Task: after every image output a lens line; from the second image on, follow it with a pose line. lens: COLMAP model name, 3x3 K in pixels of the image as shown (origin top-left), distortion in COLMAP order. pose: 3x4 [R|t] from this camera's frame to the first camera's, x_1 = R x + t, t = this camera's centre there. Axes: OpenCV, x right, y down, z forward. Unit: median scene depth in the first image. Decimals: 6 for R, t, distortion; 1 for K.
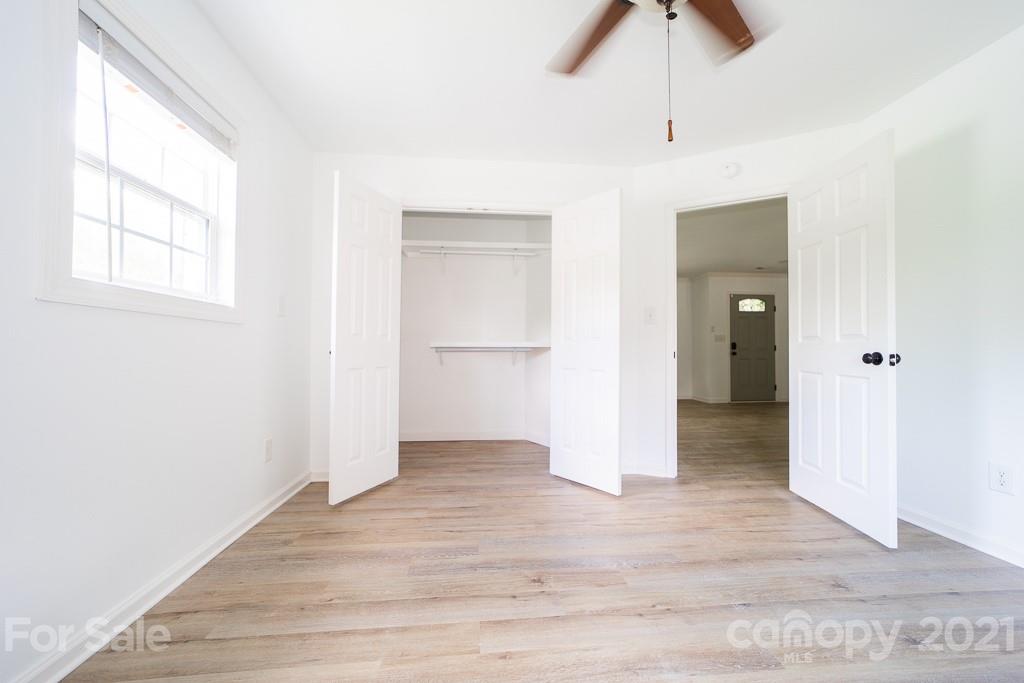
lens RADIAL K [[391.5, 0, 514.0], [0, 391.5, 344.6], [0, 0, 1]] dist [-0.000124, 0.000312]
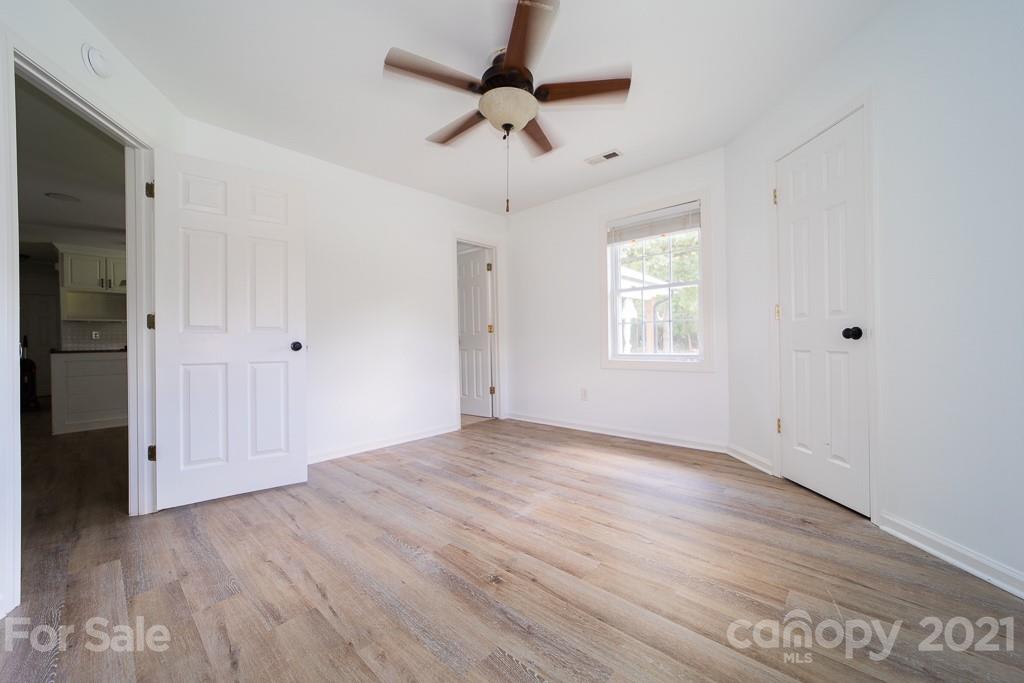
lens RADIAL K [[391.5, 0, 514.0], [0, 391.5, 344.6], [0, 0, 1]] dist [-0.000124, 0.000312]
pose [[-0.664140, 0.003982, 0.747597, -0.692467], [0.005464, 0.999985, -0.000472, 0.044550], [-0.747588, 0.003771, -0.664152, 1.647100]]
